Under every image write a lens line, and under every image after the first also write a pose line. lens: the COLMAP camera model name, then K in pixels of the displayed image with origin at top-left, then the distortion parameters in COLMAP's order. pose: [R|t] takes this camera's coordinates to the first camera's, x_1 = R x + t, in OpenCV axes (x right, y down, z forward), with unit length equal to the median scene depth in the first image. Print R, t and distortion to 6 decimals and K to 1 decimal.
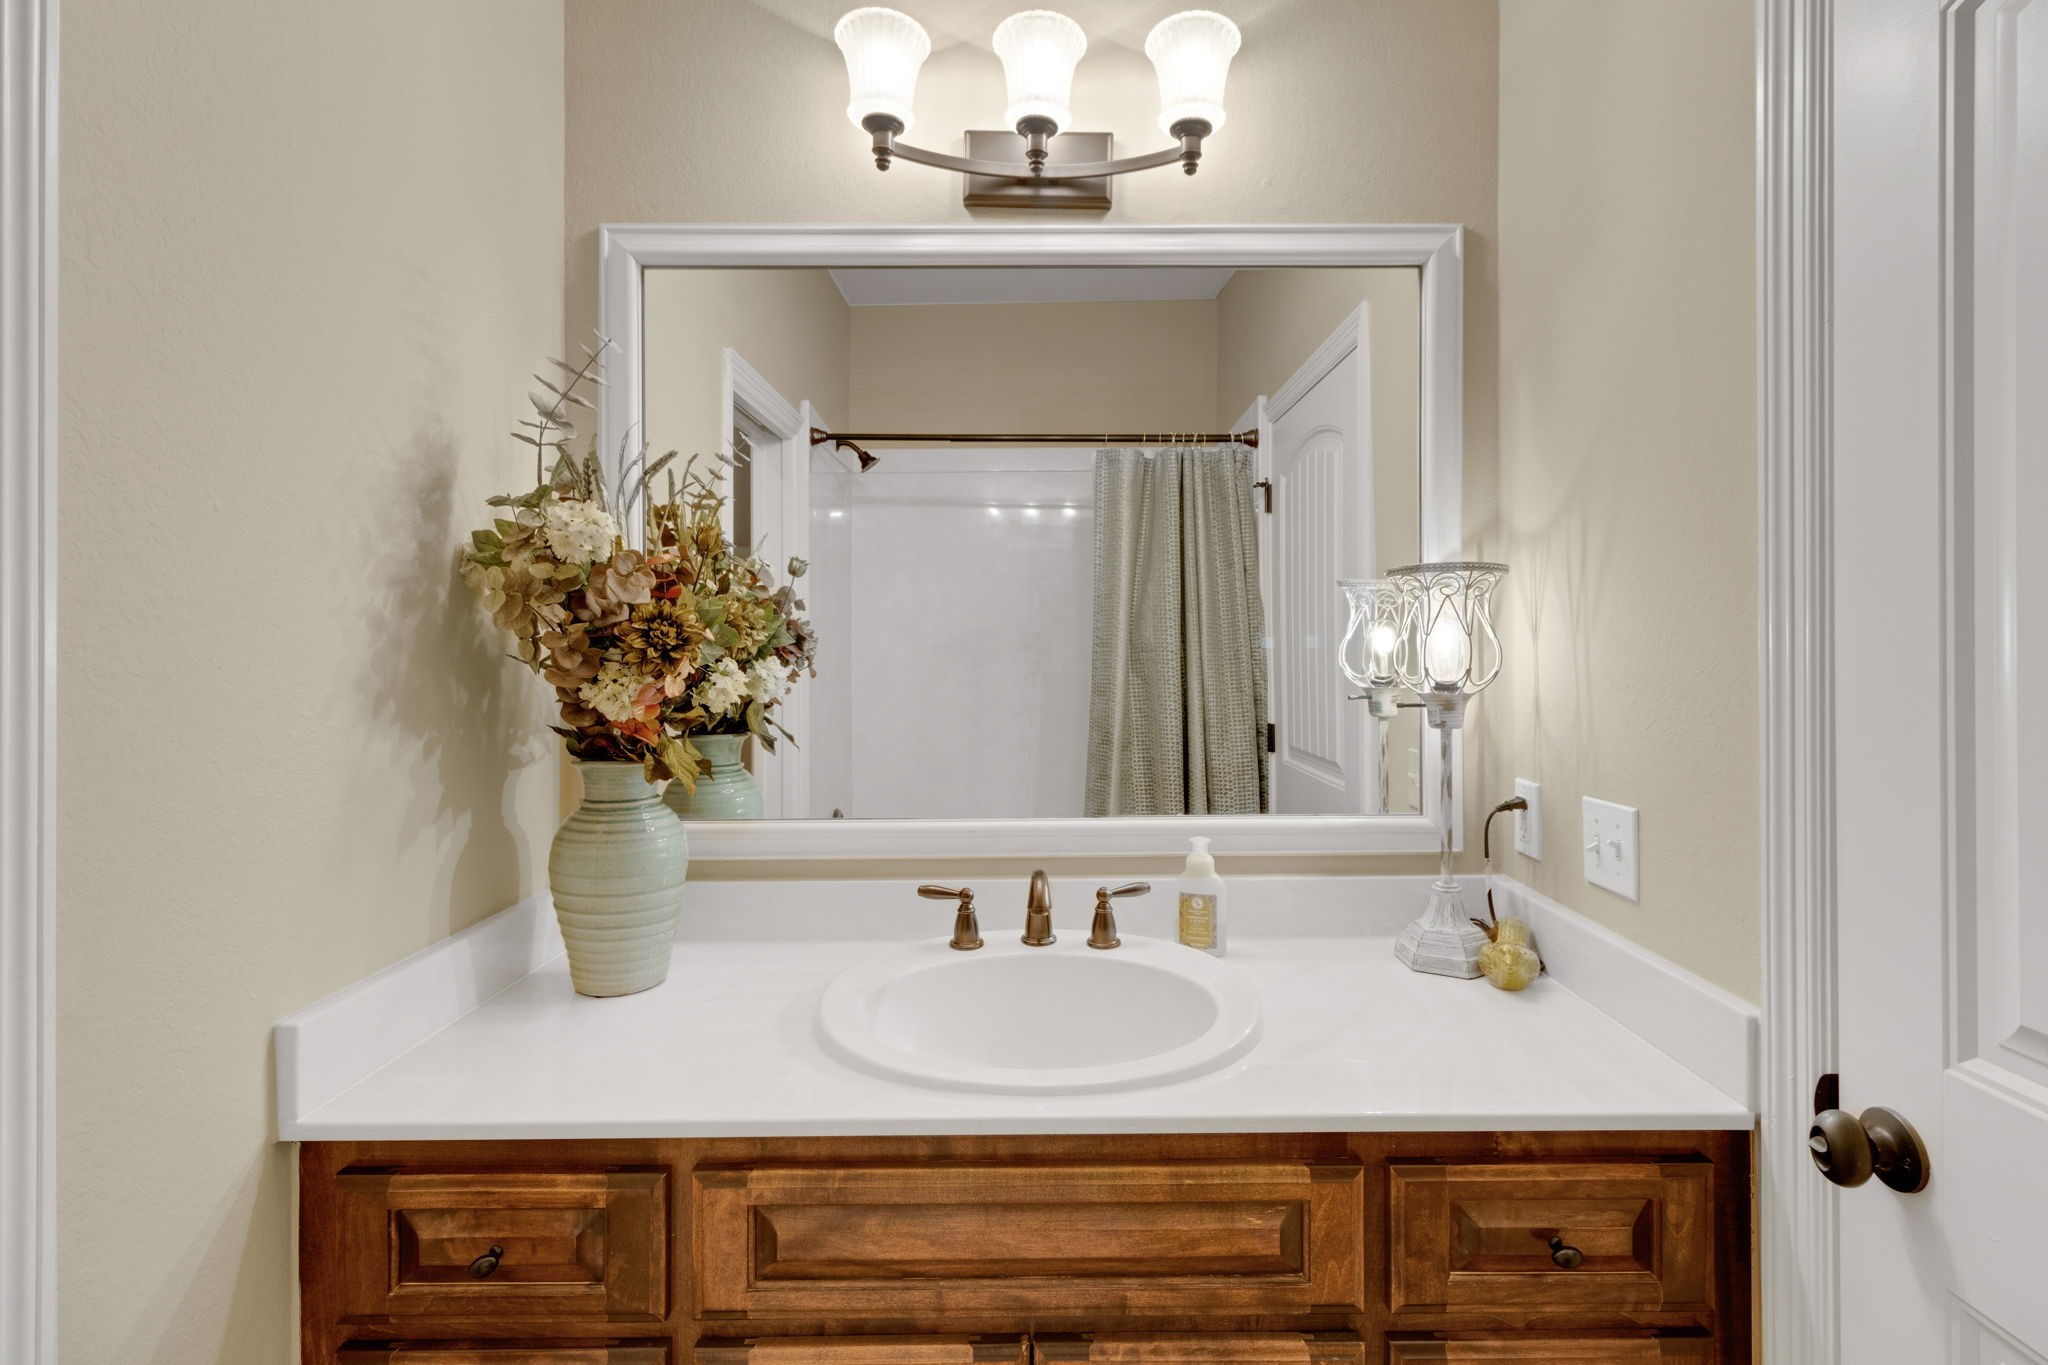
lens RADIAL K [[999.0, 0, 1028.1], [0, 999.0, 650.6], [0, 0, 1]] dist [0.002658, 0.000171]
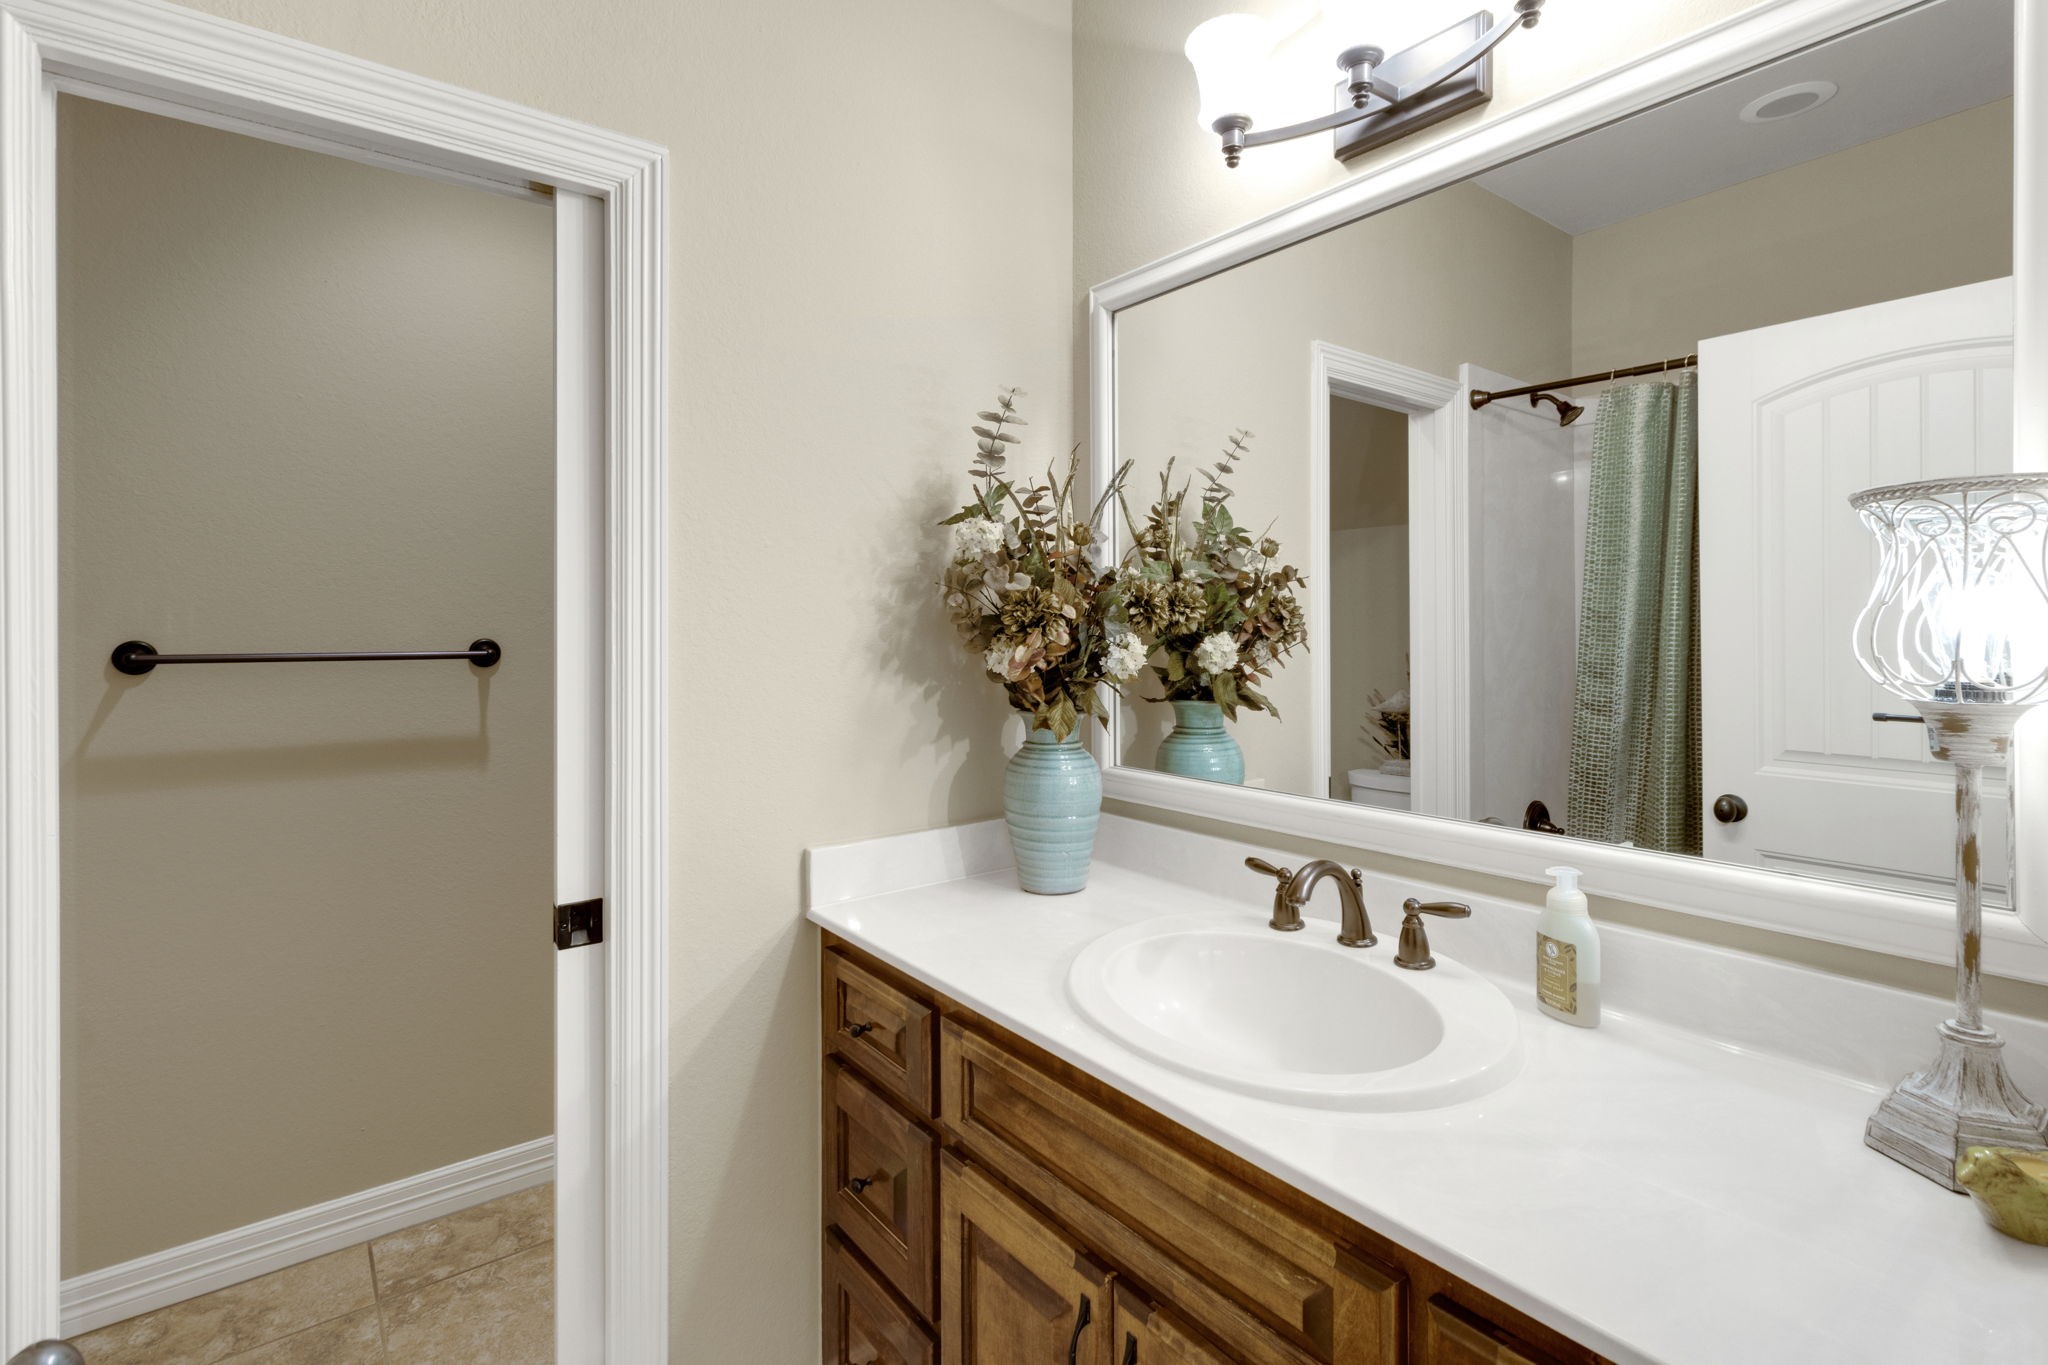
lens RADIAL K [[987.3, 0, 1054.9], [0, 987.3, 628.1], [0, 0, 1]] dist [-0.001913, -0.000377]
pose [[0.602922, 0.003545, -0.797792, 0.675462], [-0.000485, 0.999992, 0.004076, -0.003270], [0.797800, -0.002070, 0.602919, 0.271580]]
